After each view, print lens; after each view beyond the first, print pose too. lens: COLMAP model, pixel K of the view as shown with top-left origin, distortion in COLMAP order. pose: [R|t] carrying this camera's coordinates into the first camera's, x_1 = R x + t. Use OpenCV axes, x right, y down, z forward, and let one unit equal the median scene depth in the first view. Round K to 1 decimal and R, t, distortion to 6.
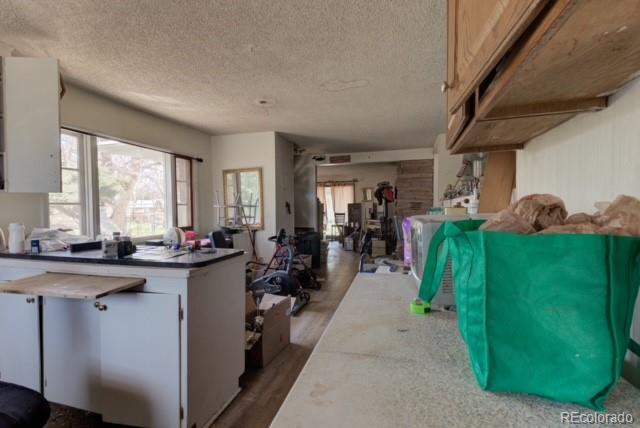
lens RADIAL K [[294.2, 0, 320.8], [0, 294.2, 216.6], [0, 0, 1]] dist [0.021237, -0.002071]
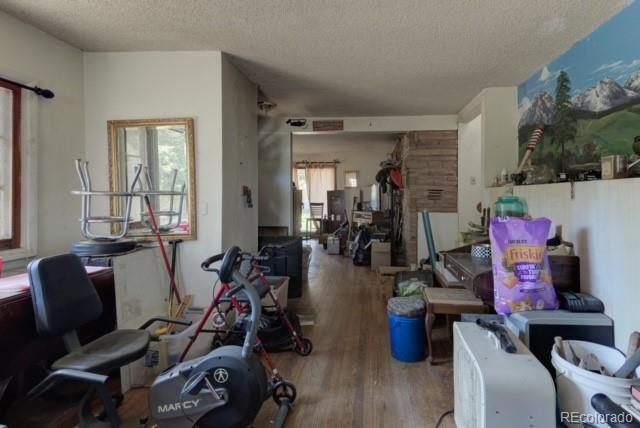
lens RADIAL K [[294.2, 0, 350.9], [0, 294.2, 194.9], [0, 0, 1]] dist [0.021237, -0.002071]
pose [[0.973600, 0.003912, 0.228225, -0.046511], [0.003291, 0.999509, -0.031174, -0.014924], [-0.228235, 0.031102, 0.973109, 0.402982]]
